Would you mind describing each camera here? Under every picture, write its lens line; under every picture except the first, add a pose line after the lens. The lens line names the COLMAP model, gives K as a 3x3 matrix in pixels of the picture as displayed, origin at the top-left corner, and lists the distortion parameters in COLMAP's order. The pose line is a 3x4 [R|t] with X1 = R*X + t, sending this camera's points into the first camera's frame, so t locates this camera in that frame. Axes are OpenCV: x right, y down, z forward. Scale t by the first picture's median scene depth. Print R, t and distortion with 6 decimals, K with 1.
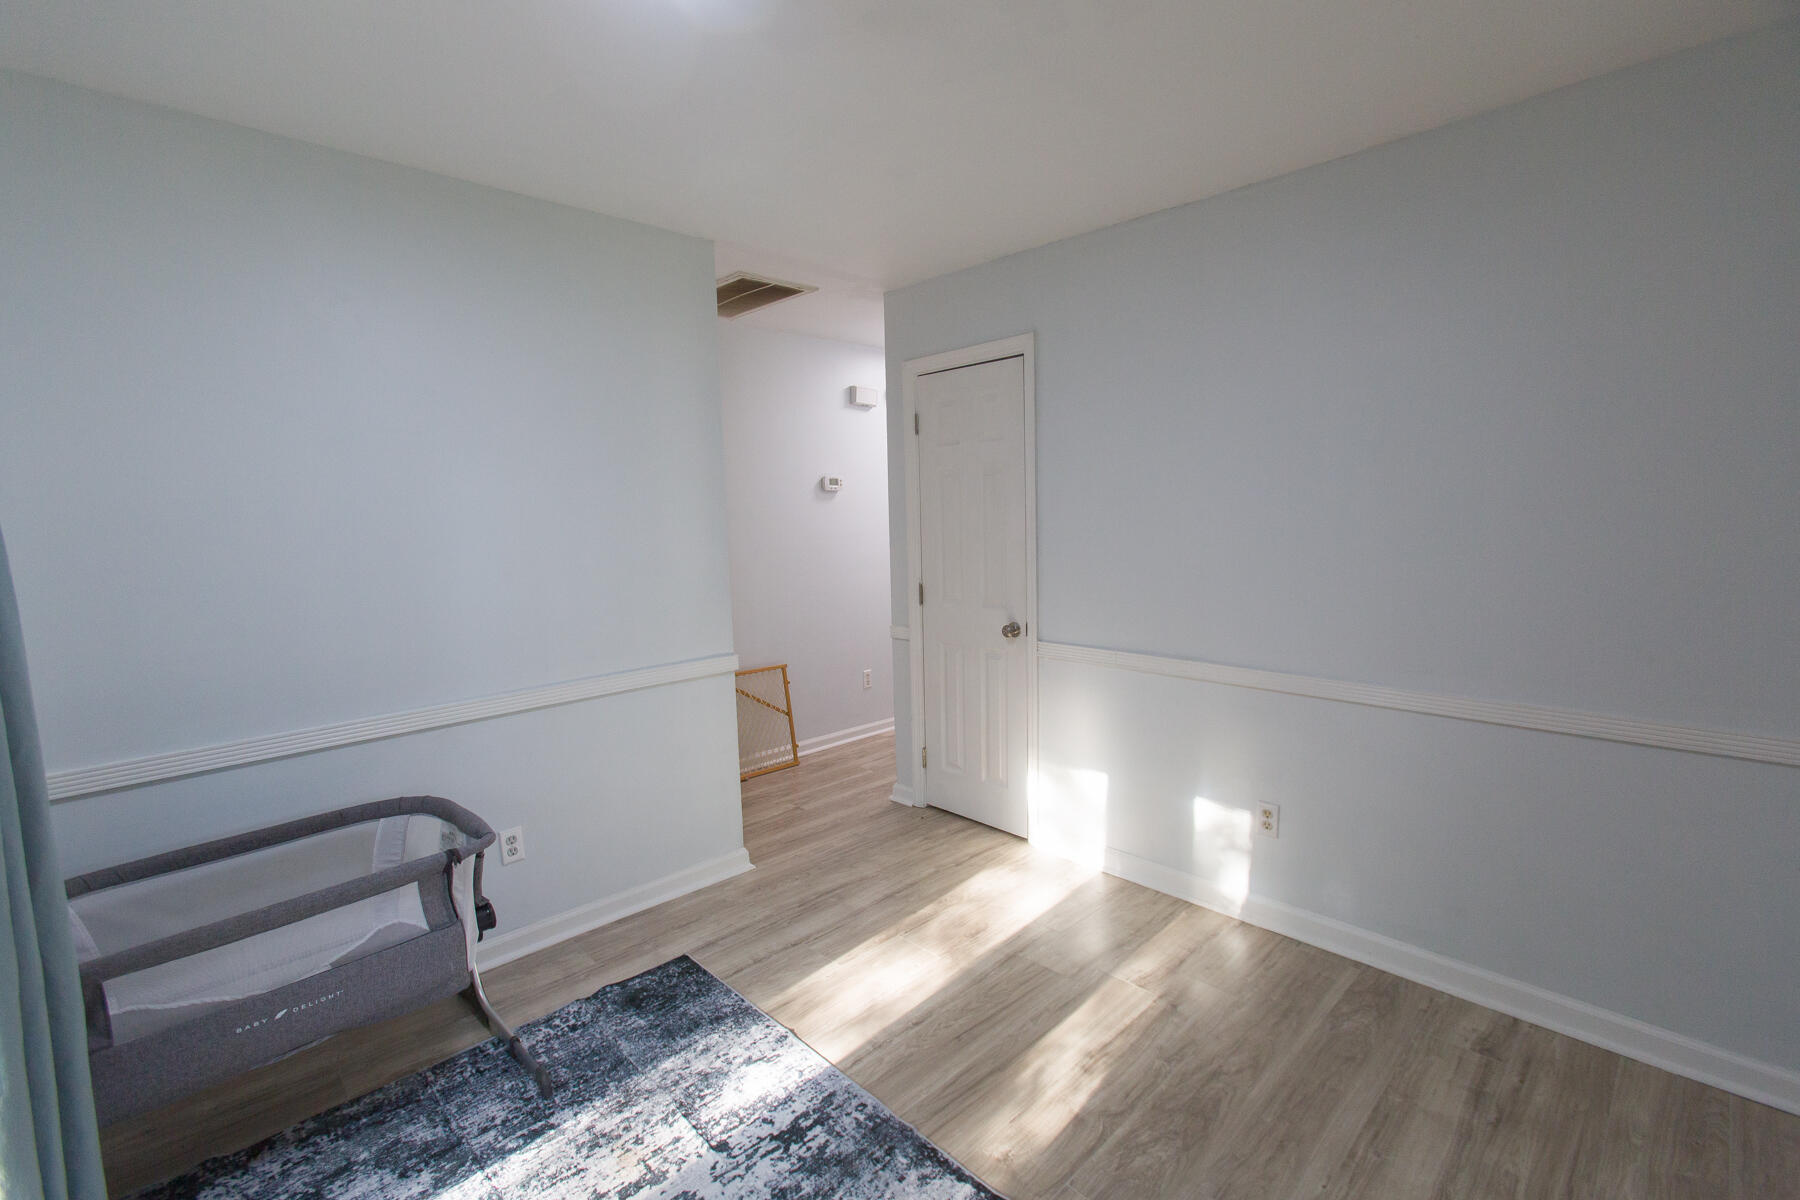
lens RADIAL K [[796.5, 0, 883.3], [0, 796.5, 592.1], [0, 0, 1]] dist [-0.017532, 0.010356]
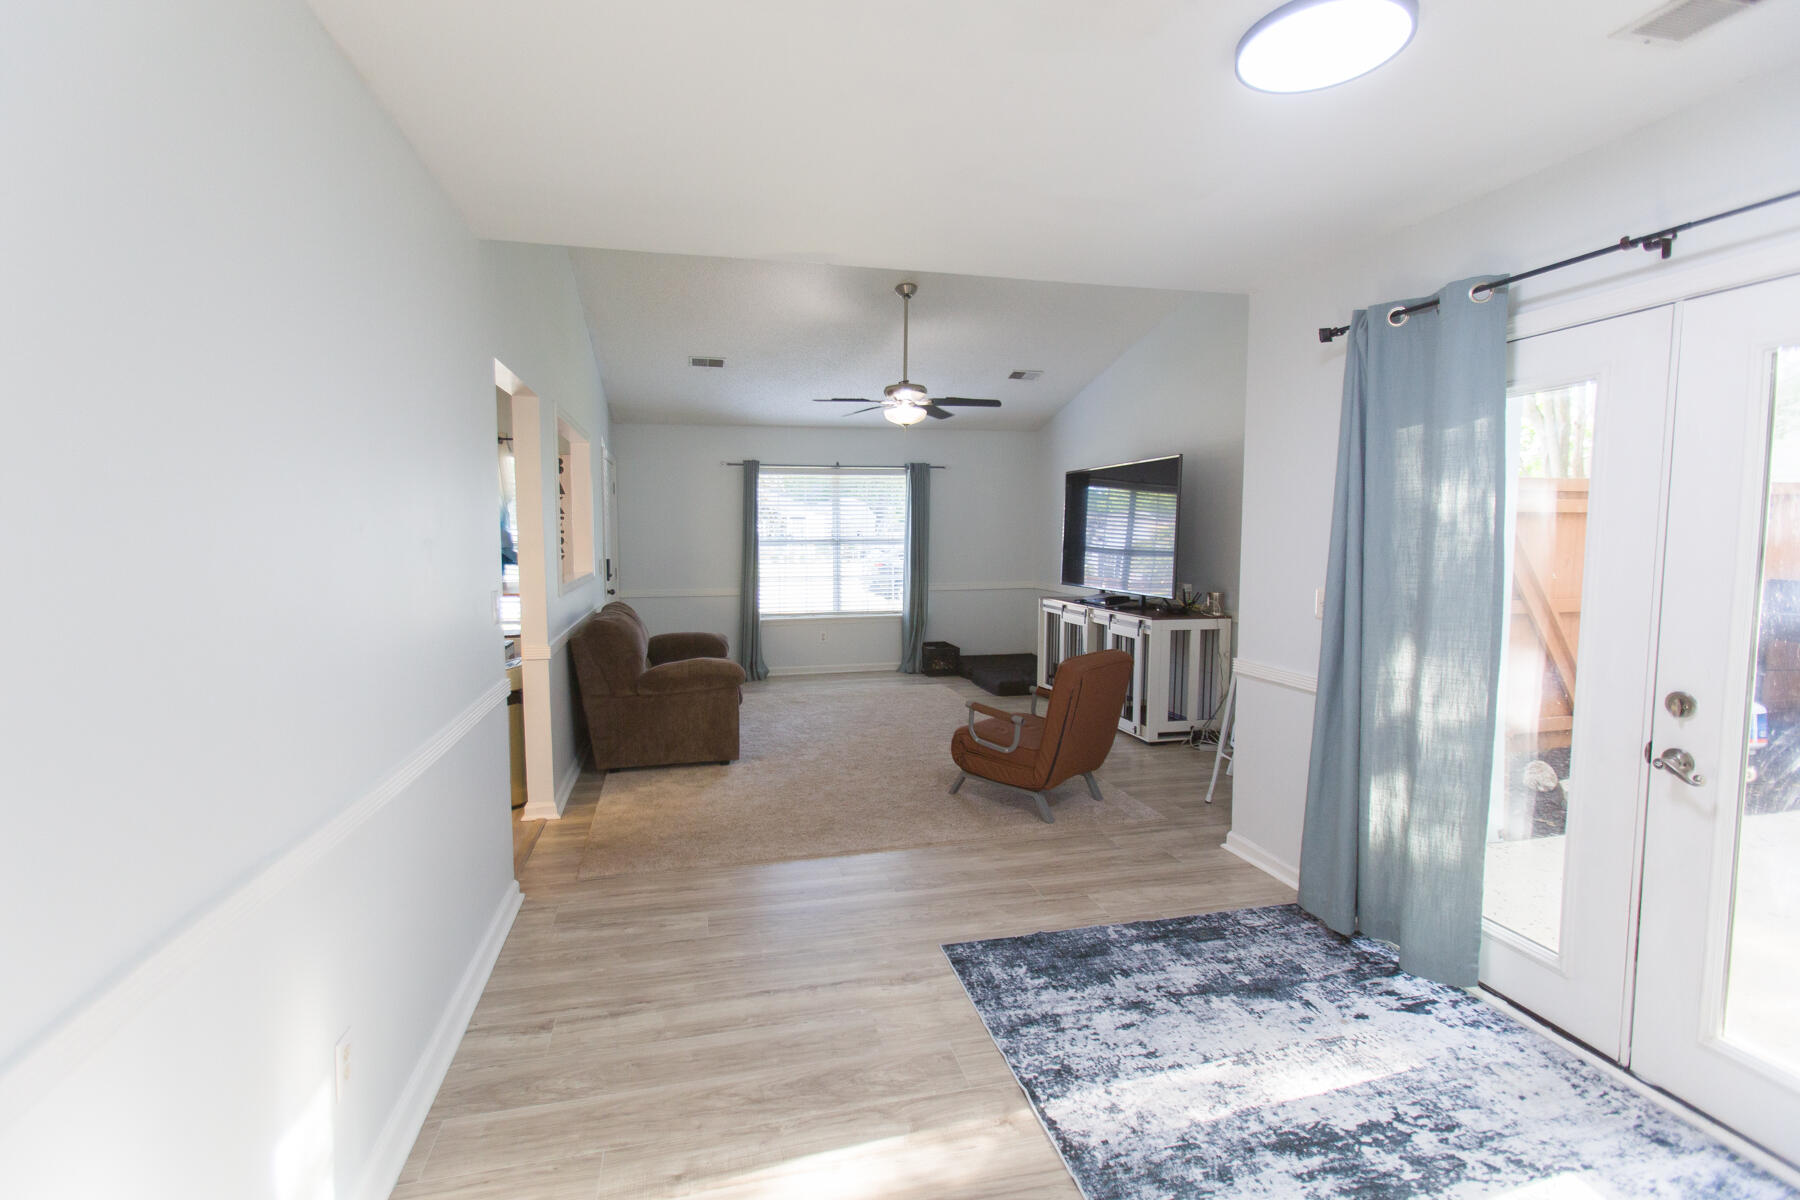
lens RADIAL K [[823.9, 0, 875.5], [0, 823.9, 574.5], [0, 0, 1]] dist [-0.001444, 0.010864]
pose [[-0.860822, -0.001679, 0.508903, -0.268863], [0.070928, 0.989839, 0.123241, -0.189791], [-0.503939, 0.142184, -0.851956, 1.911861]]
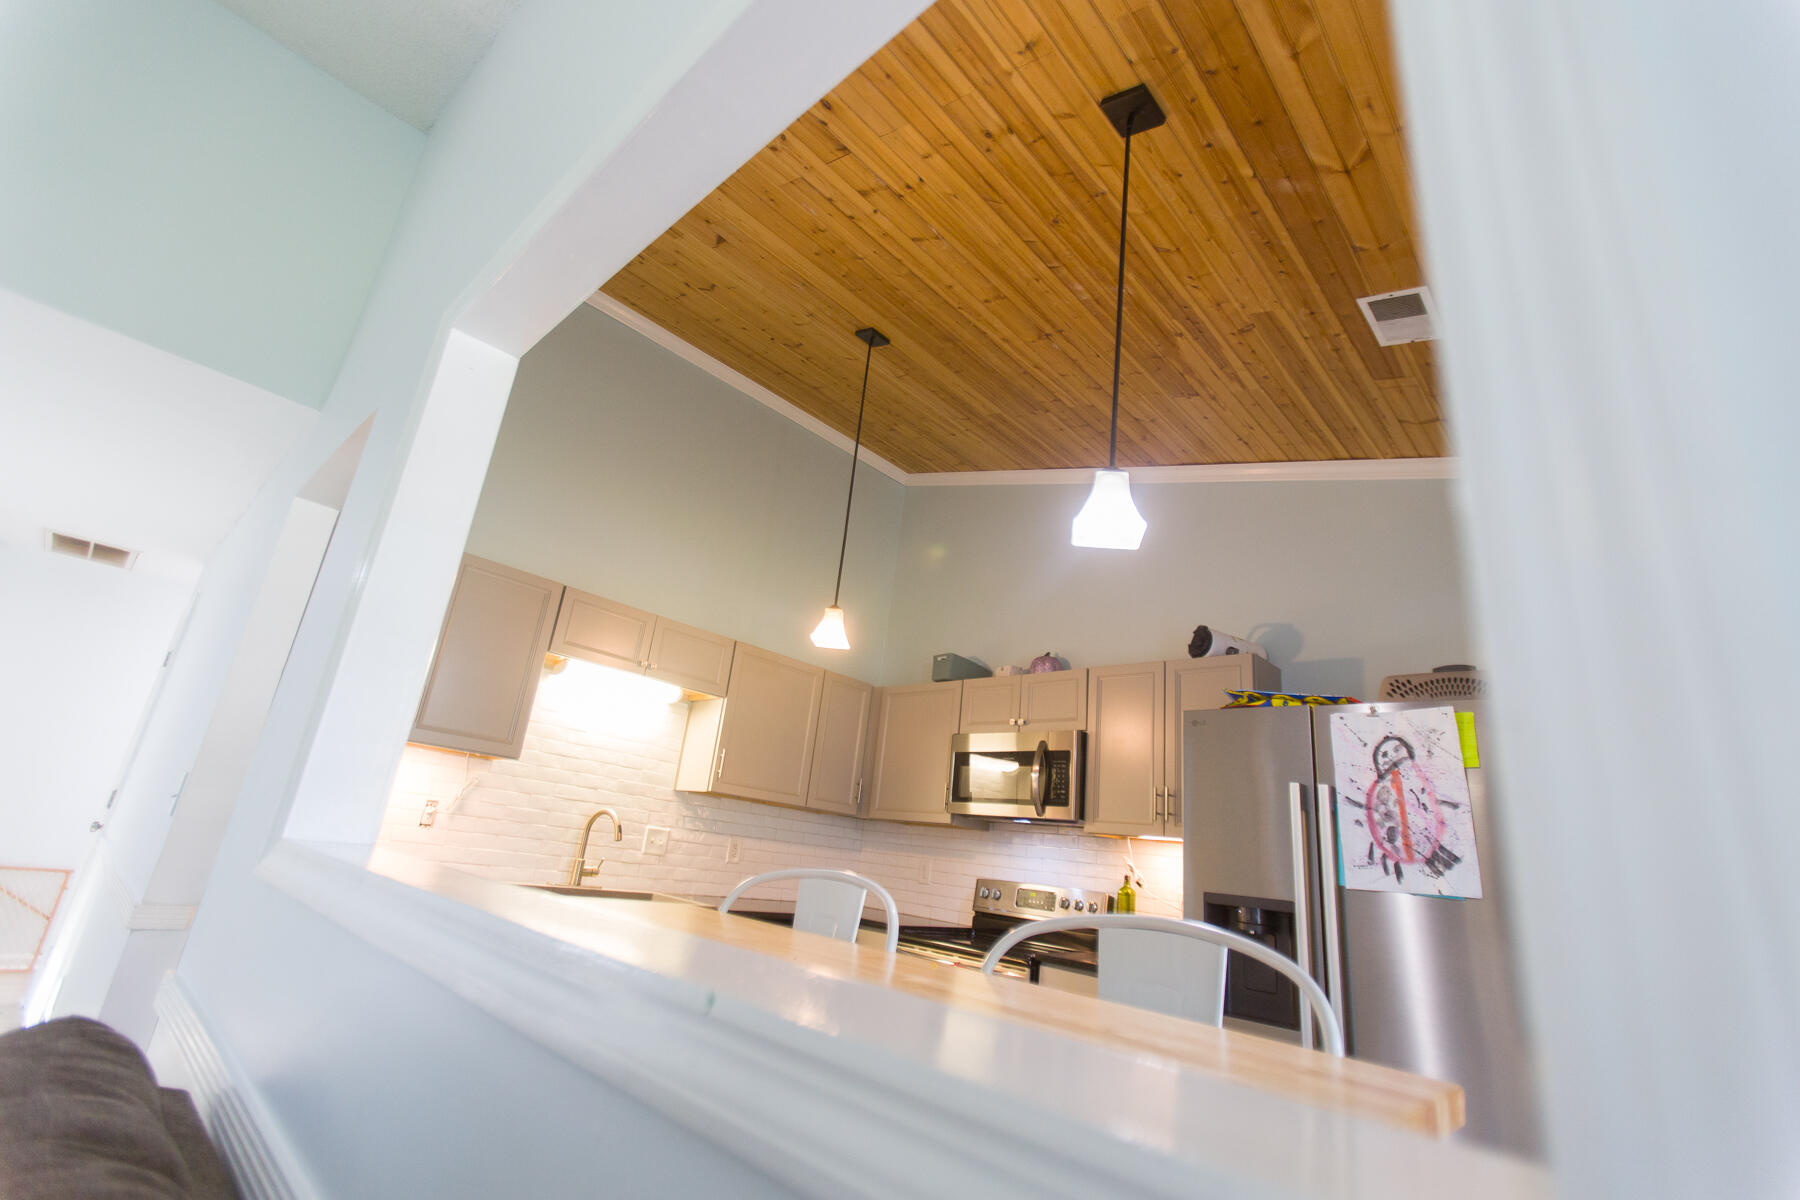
lens RADIAL K [[796.5, 0, 883.3], [0, 796.5, 592.1], [0, 0, 1]] dist [-0.017532, 0.010356]
pose [[0.990196, 0.139606, -0.004777, 2.406890], [-0.129626, 0.905588, -0.403866, 0.103519], [-0.052056, 0.400526, 0.914806, -0.534214]]
